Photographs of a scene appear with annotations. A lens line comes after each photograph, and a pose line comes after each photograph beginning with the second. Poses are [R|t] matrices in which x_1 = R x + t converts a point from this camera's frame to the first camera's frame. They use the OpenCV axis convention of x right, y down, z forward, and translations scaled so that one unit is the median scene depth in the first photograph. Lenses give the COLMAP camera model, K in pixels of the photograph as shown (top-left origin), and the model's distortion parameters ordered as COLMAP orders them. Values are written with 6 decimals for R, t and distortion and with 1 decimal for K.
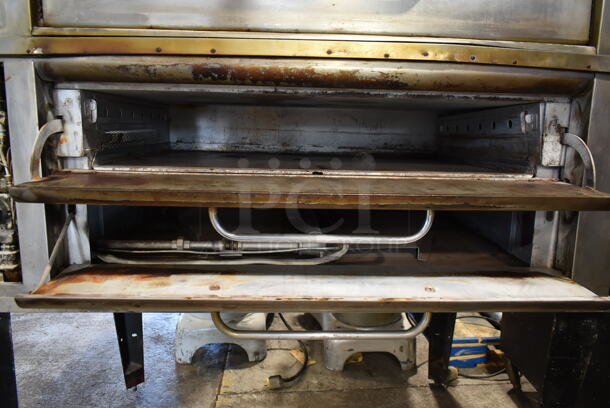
lens RADIAL K [[477.7, 0, 320.9], [0, 477.7, 199.9], [0, 0, 1]] dist [-0.013660, -0.008510]
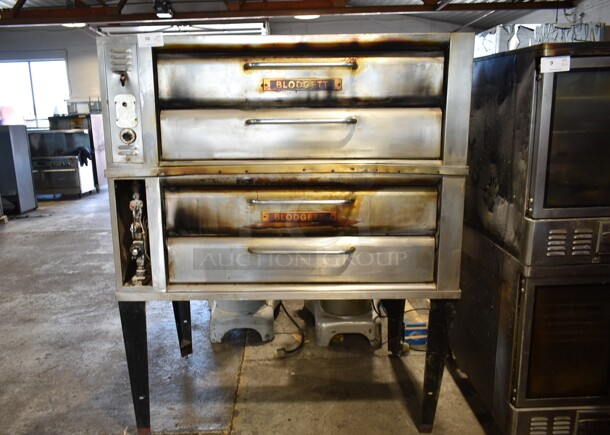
lens RADIAL K [[517.6, 0, 302.8], [0, 517.6, 217.3], [0, 0, 1]] dist [-0.014984, -0.000967]
pose [[0.998631, -0.016511, -0.049637, 0.052629], [0.018435, 0.999086, 0.038555, -0.086644], [0.048955, -0.039418, 0.998023, -0.527063]]
